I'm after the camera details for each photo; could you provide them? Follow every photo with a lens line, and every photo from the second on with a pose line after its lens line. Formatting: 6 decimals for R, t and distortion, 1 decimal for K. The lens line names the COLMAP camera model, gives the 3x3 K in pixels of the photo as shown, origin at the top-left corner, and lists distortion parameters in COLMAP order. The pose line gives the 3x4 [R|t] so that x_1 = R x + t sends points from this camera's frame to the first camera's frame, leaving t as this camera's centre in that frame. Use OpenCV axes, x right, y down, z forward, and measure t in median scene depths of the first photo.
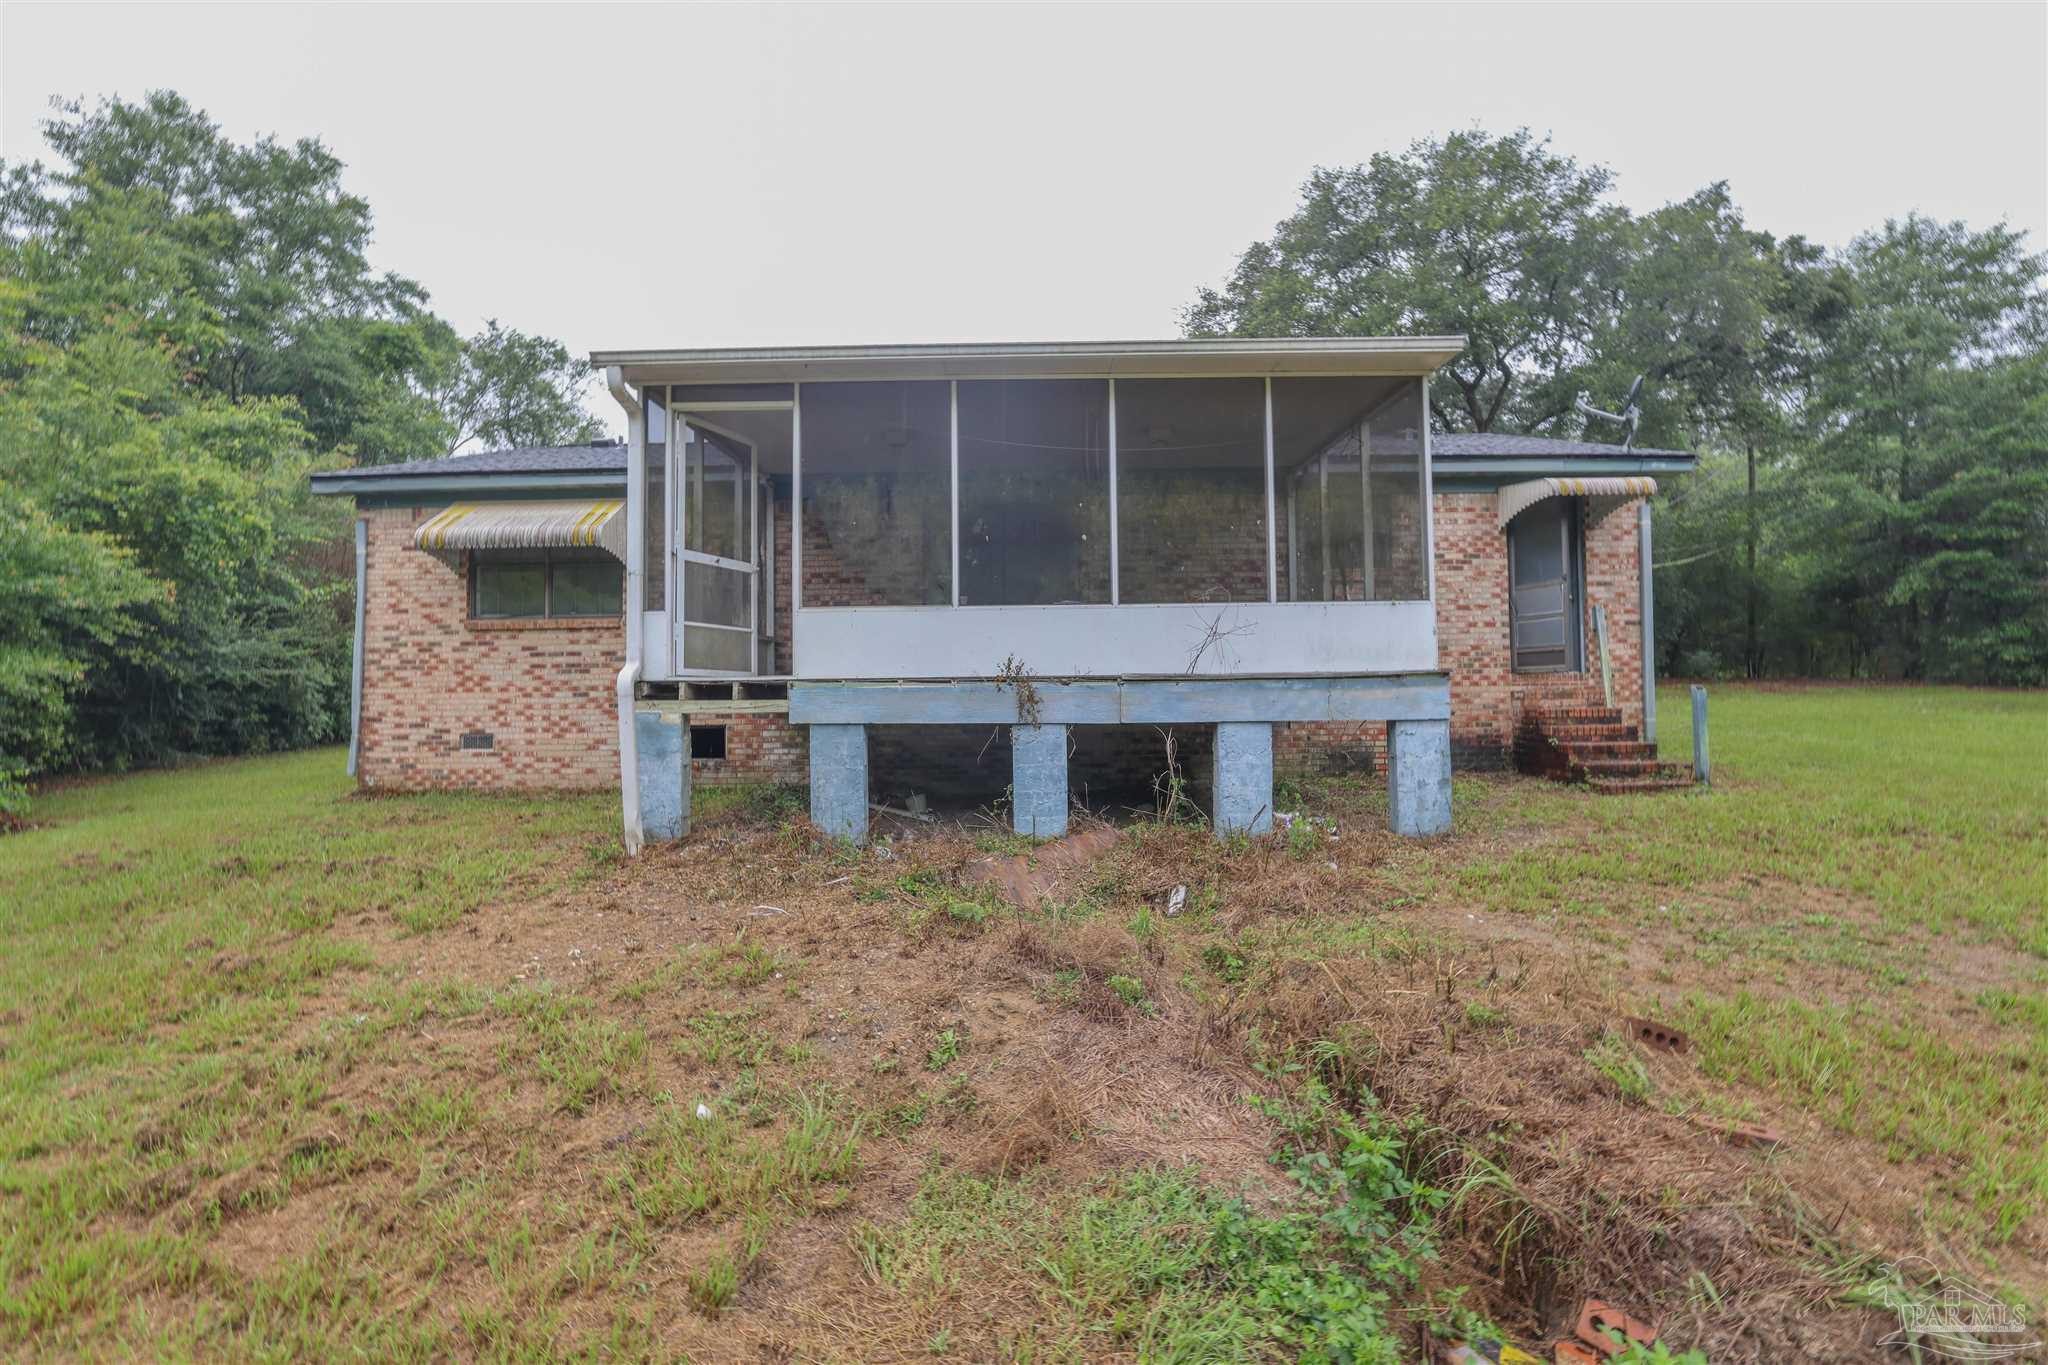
lens RADIAL K [[925.5, 0, 1026.9], [0, 925.5, 679.3], [0, 0, 1]] dist [-0.036798, 0.000369]
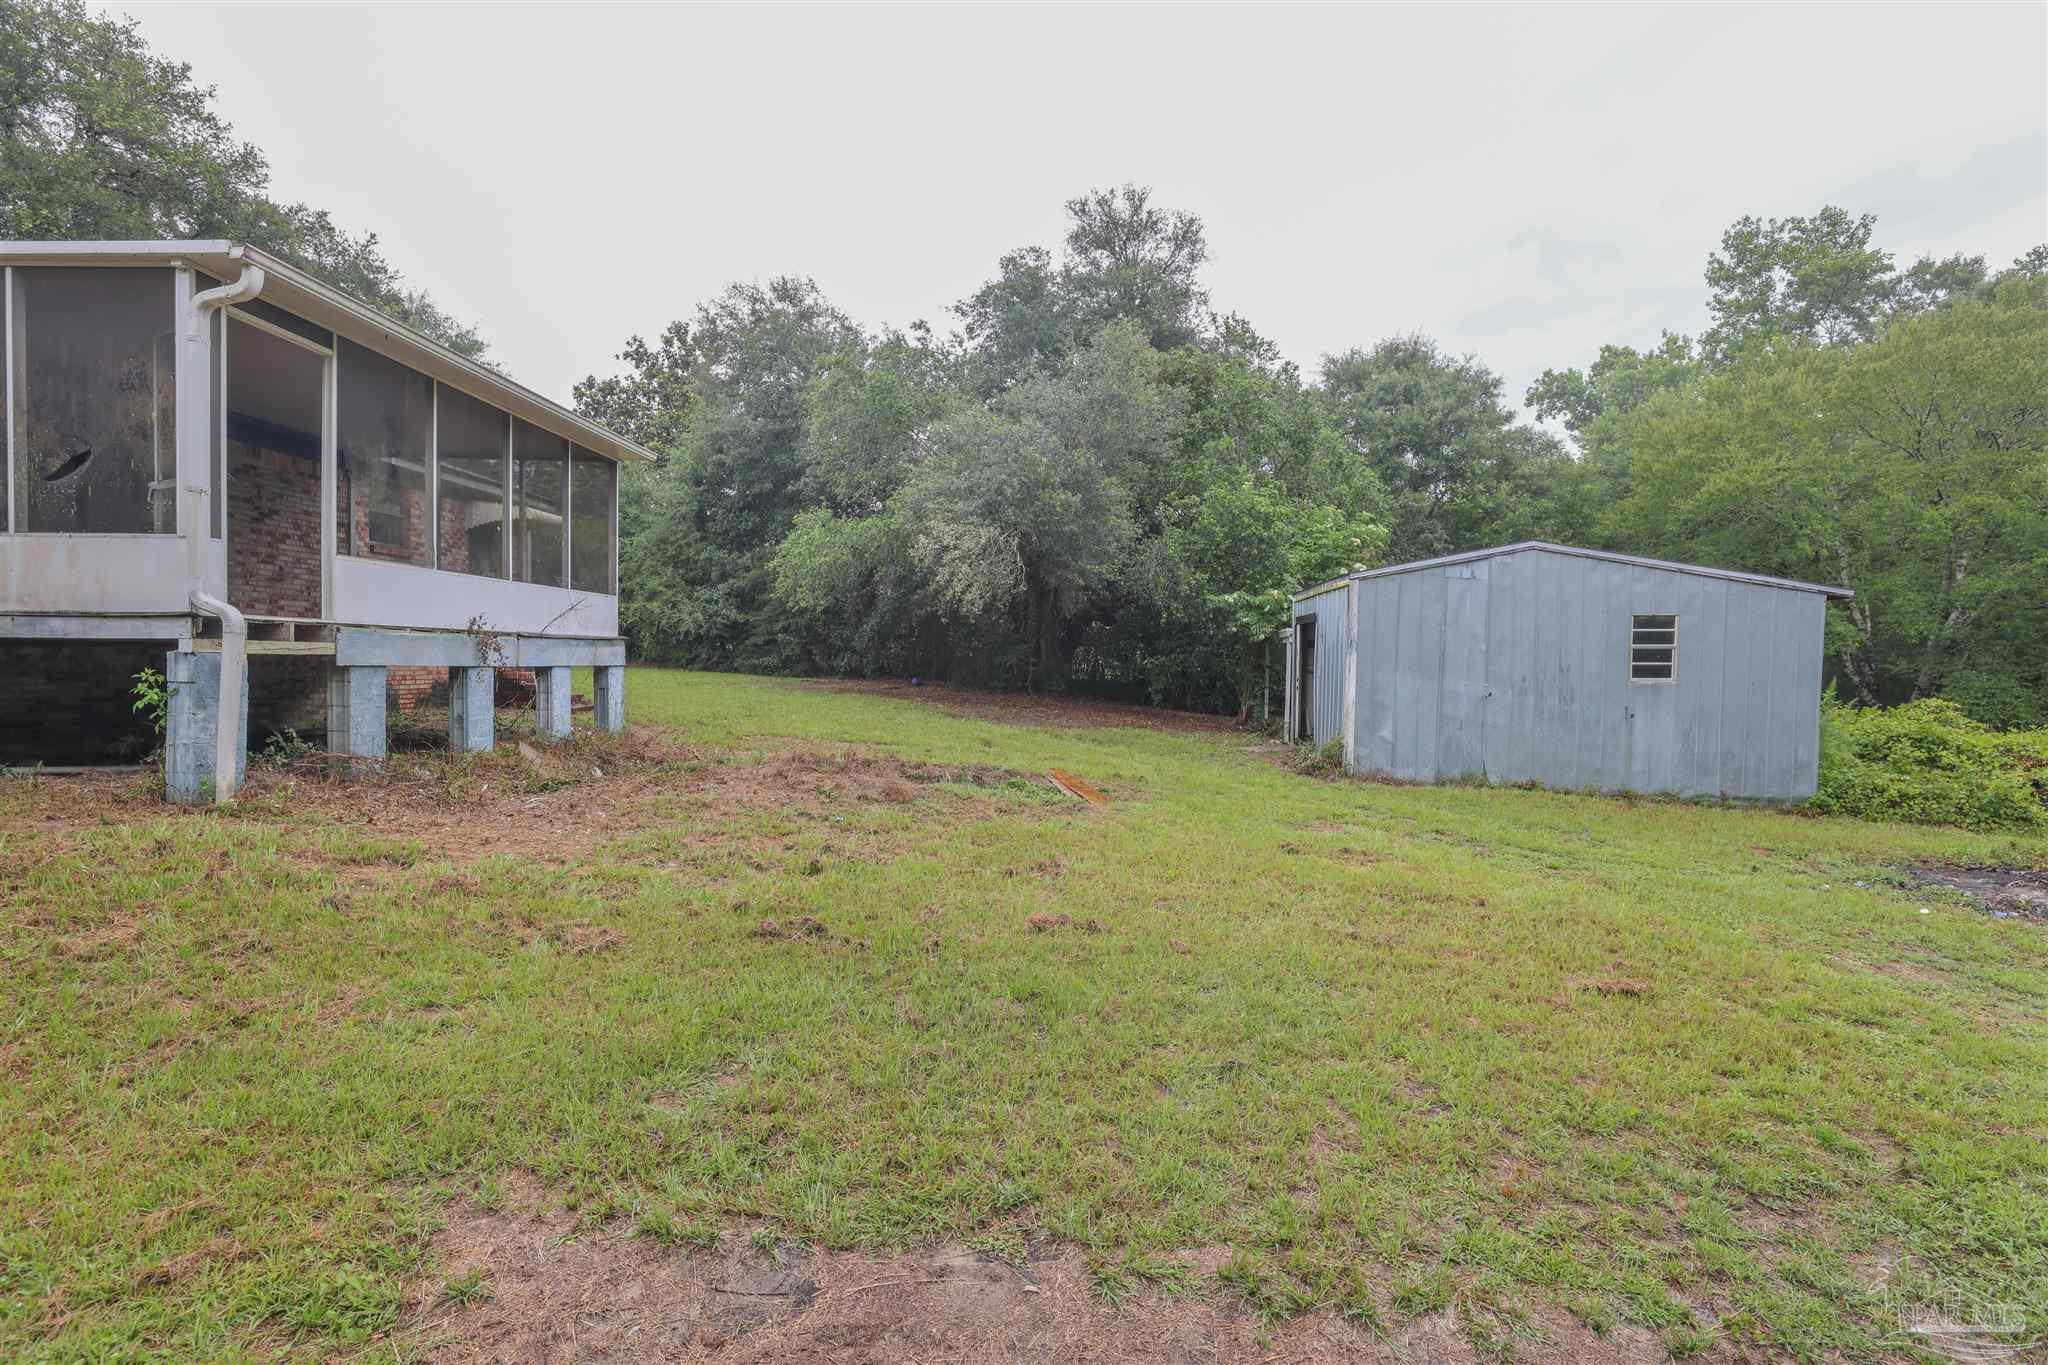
lens RADIAL K [[925.5, 0, 1026.9], [0, 925.5, 679.3], [0, 0, 1]] dist [-0.036798, 0.000369]
pose [[0.001221, -0.008008, 0.999967, -1.268921], [-0.036832, 0.999289, 0.008048, 0.026394], [-0.999321, -0.036841, 0.000925, 0.216020]]
